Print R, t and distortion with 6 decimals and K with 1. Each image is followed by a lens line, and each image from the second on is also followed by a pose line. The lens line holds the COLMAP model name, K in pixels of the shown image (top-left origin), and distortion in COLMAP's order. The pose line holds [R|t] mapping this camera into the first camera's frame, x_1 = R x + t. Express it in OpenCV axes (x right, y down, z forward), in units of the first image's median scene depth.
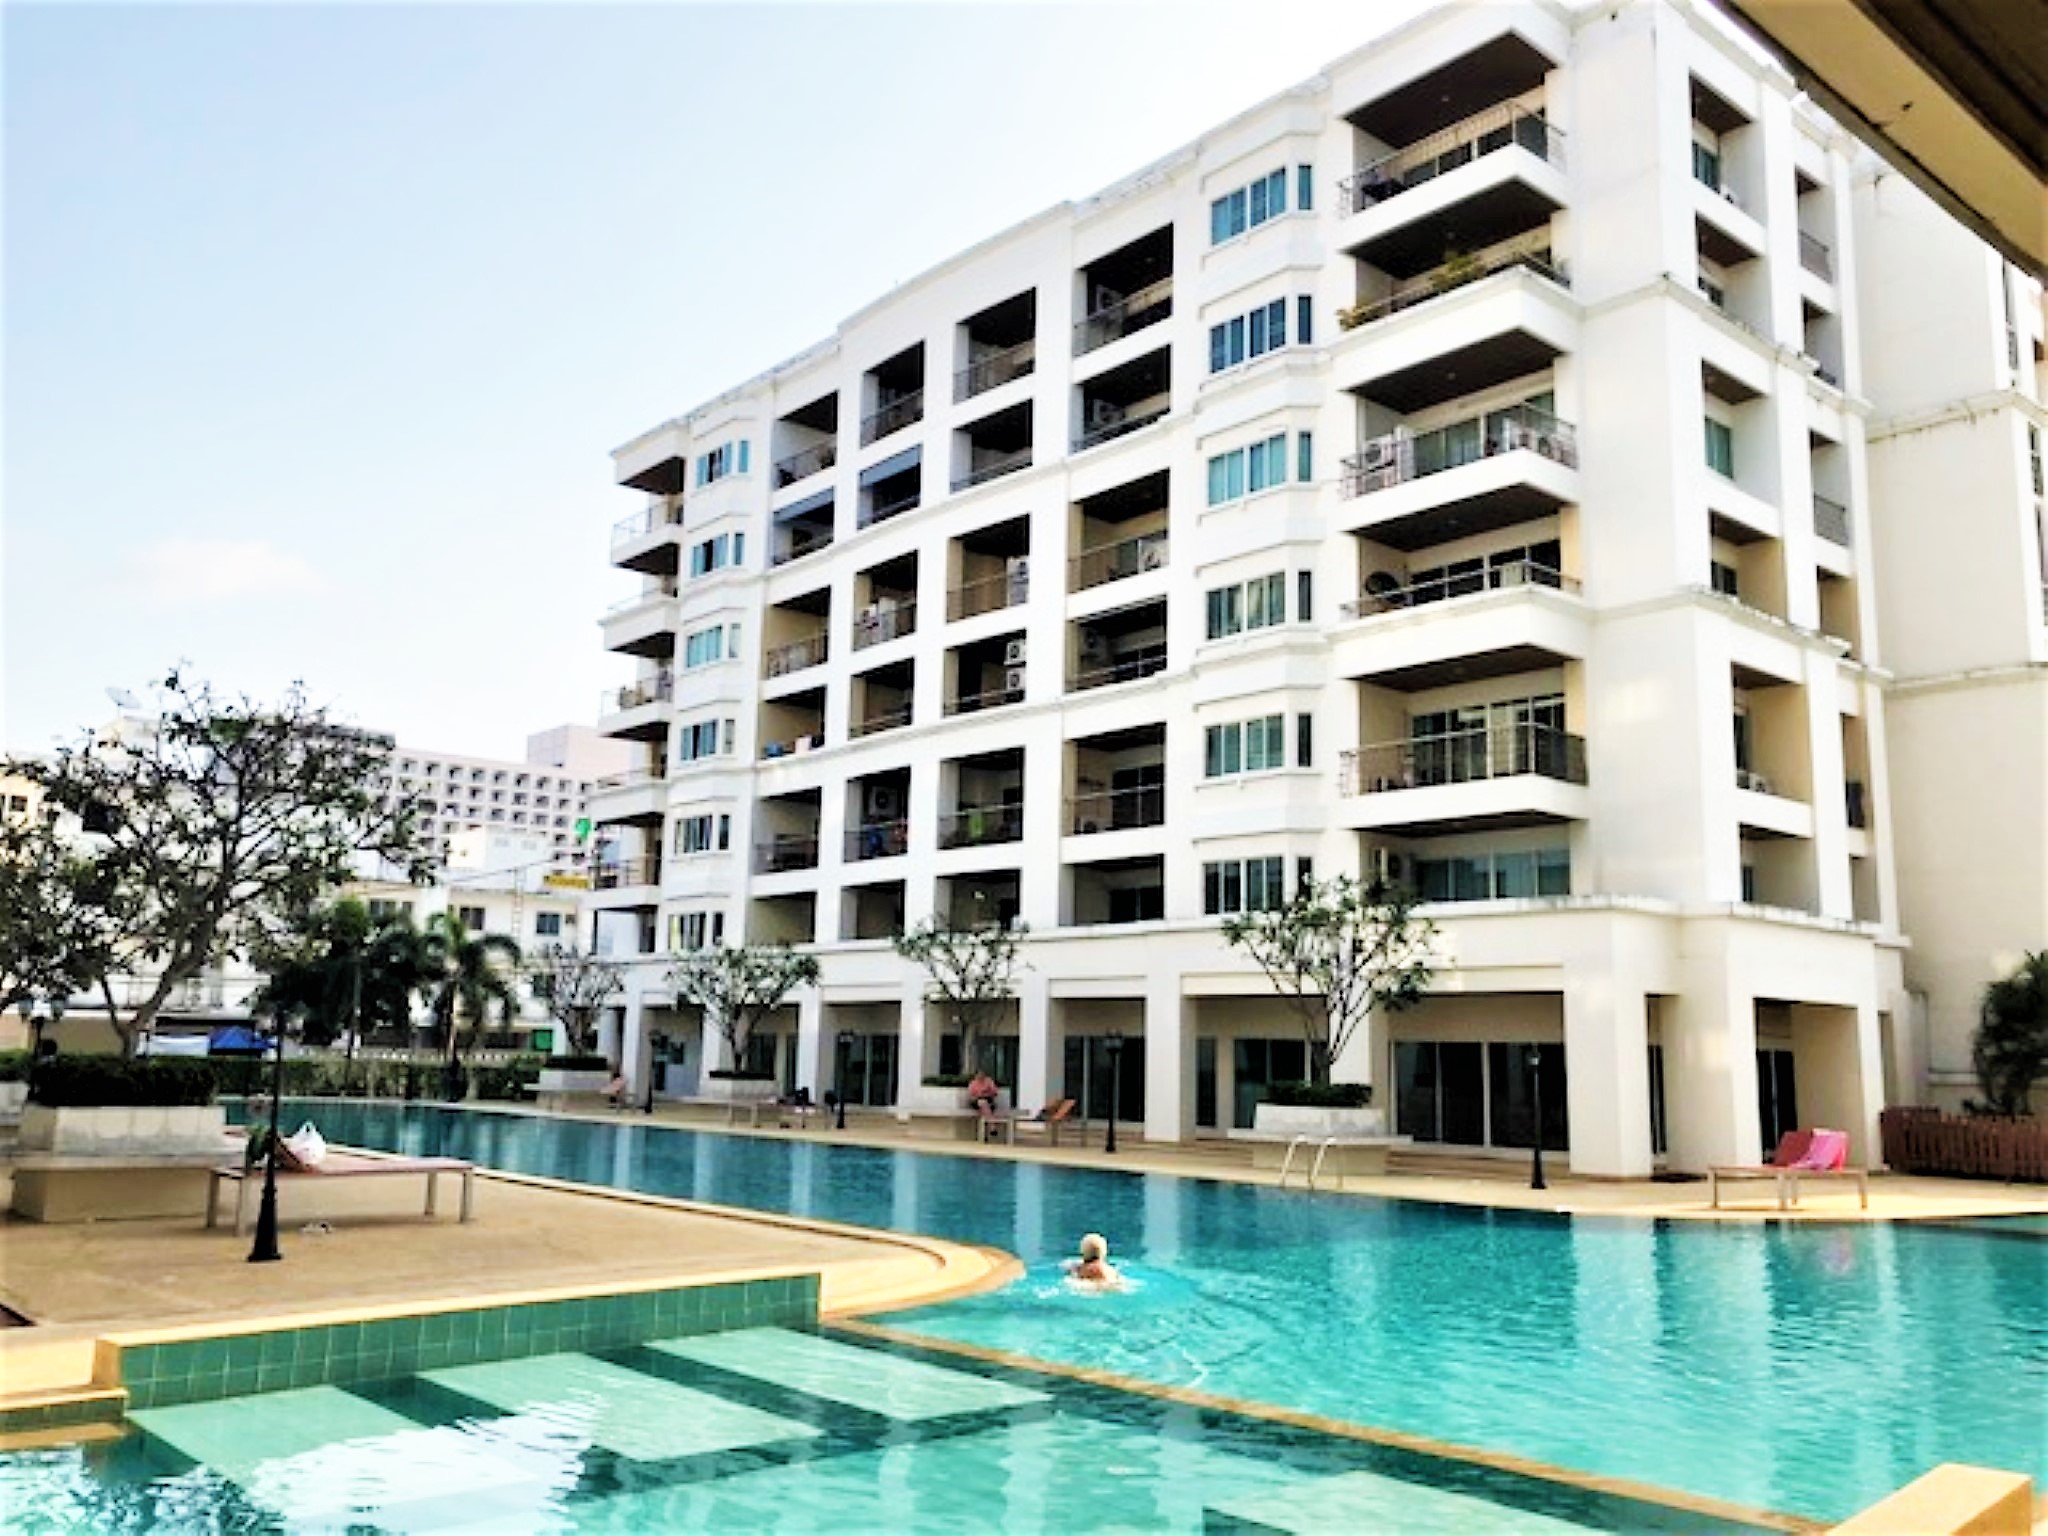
lens RADIAL K [[1699.9, 0, 1063.1], [0, 1699.9, 766.5], [0, 0, 1]] dist [0.024840, -0.022602]
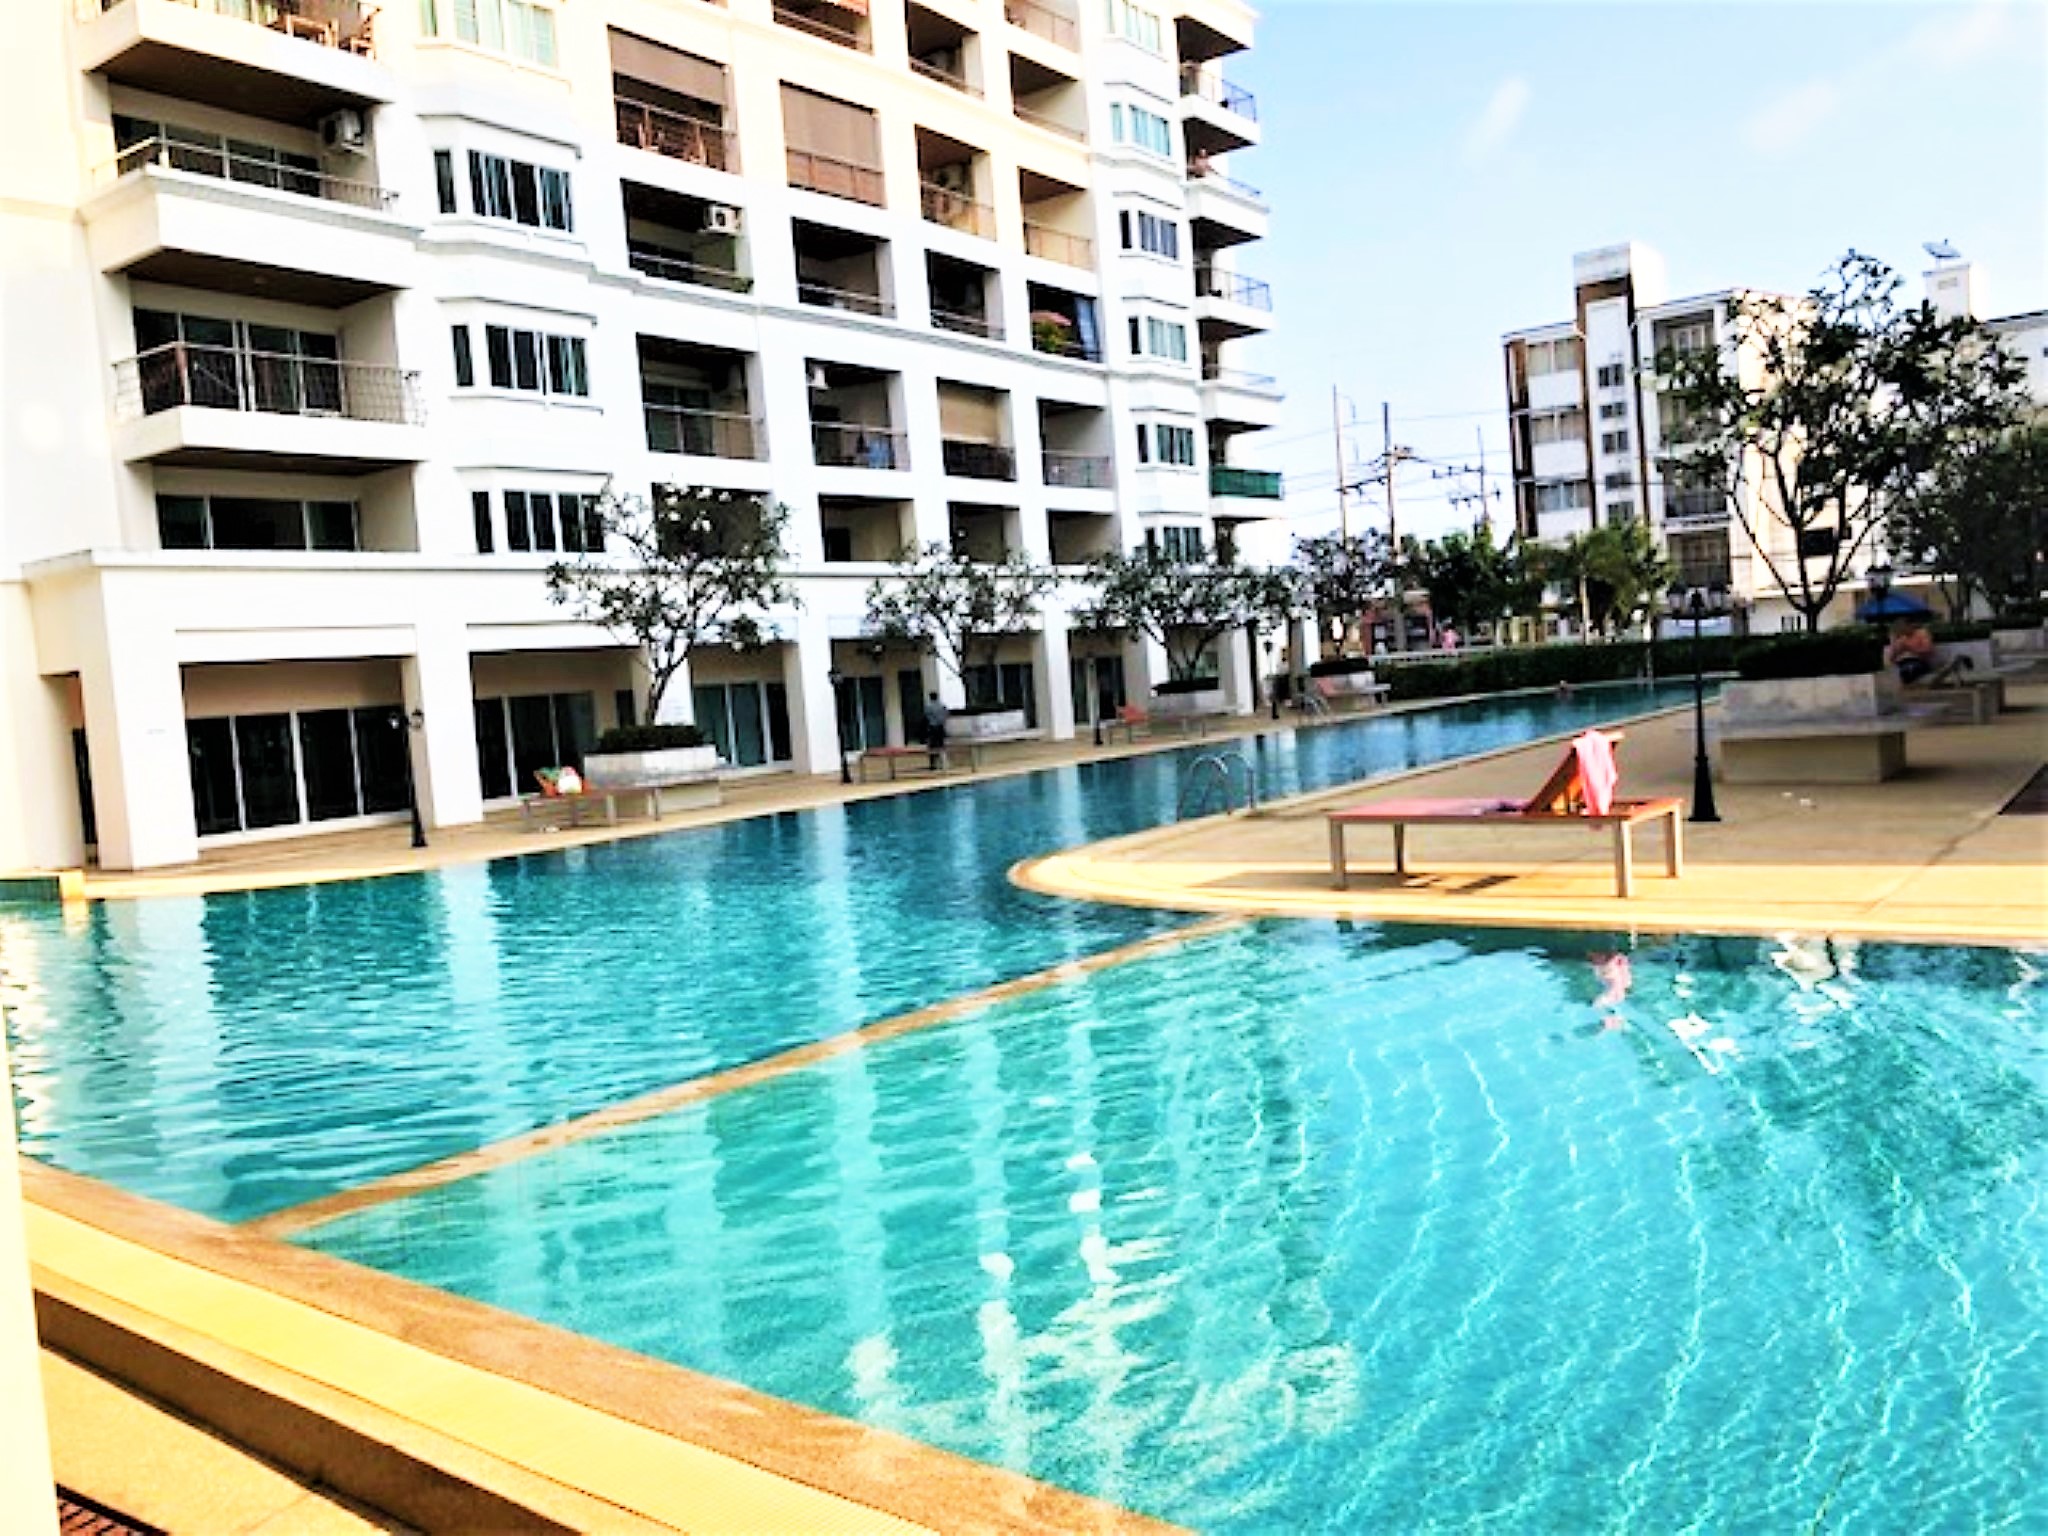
lens RADIAL K [[1699.9, 0, 1063.1], [0, 1699.9, 766.5], [0, 0, 1]] dist [0.024840, -0.022602]
pose [[-0.240602, -0.057524, 0.968918, -0.848436], [-0.086787, 0.995519, 0.037552, 0.142767], [-0.966736, -0.075054, -0.244516, 0.965245]]
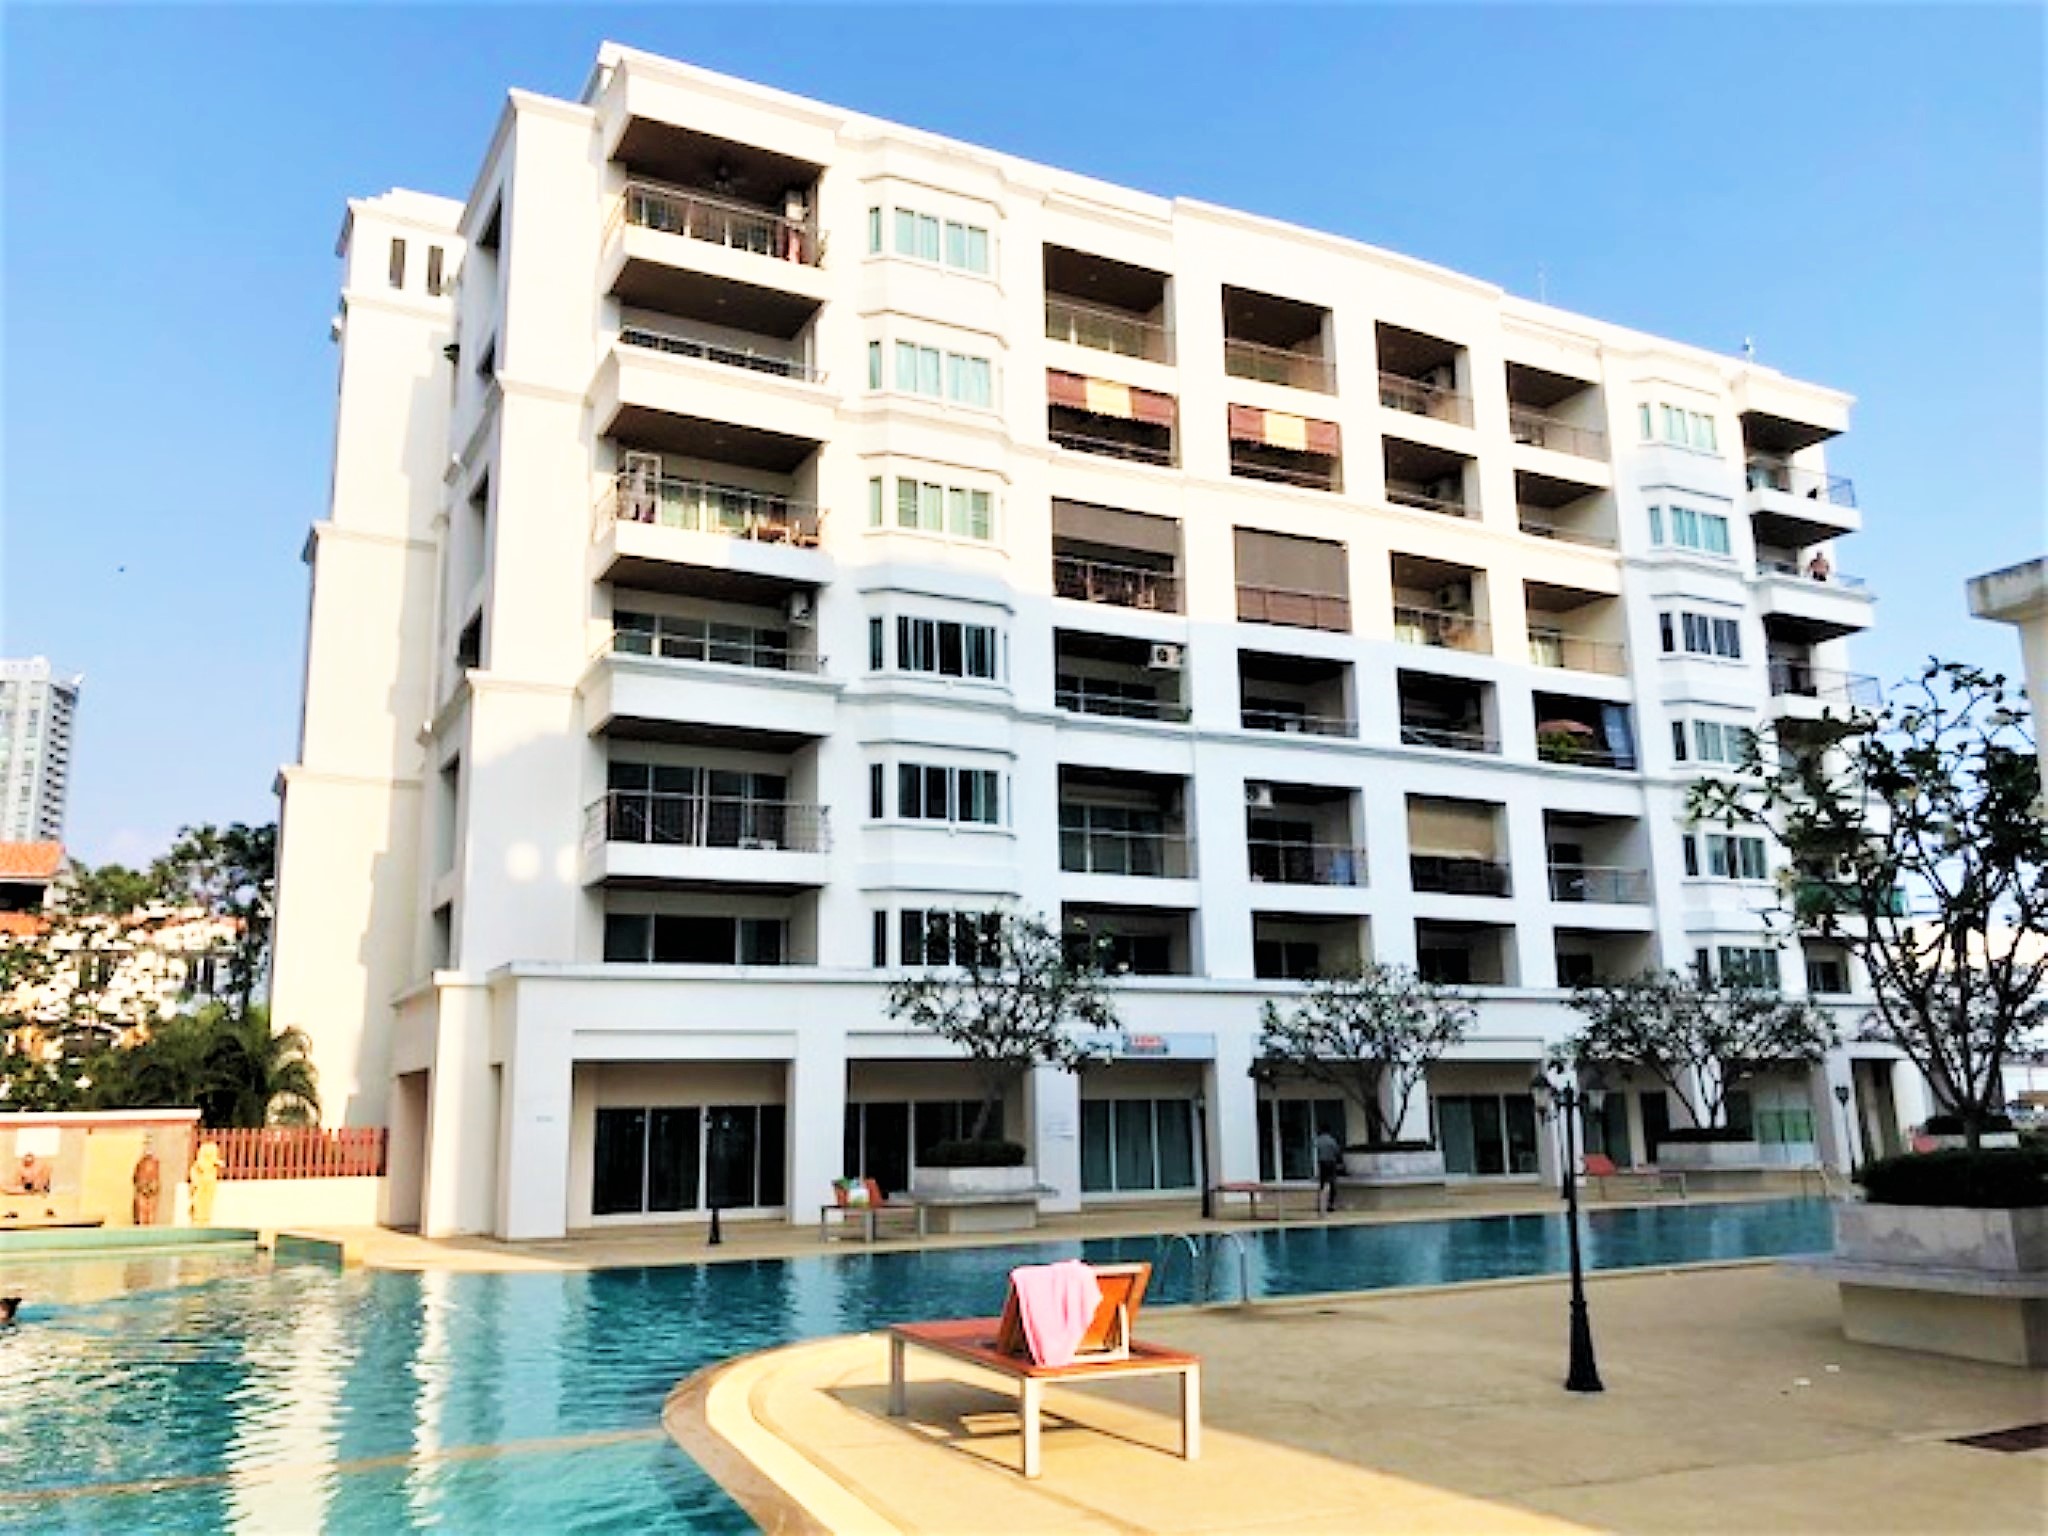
lens RADIAL K [[1462.6, 0, 961.9], [0, 1462.6, 869.0], [0, 0, 1]] dist [0.006896, -0.006360]
pose [[0.297730, 0.132154, 0.945459, -0.739588], [-0.128396, 0.986917, -0.097517, 0.122056], [-0.945976, -0.092359, 0.310803, 0.826295]]
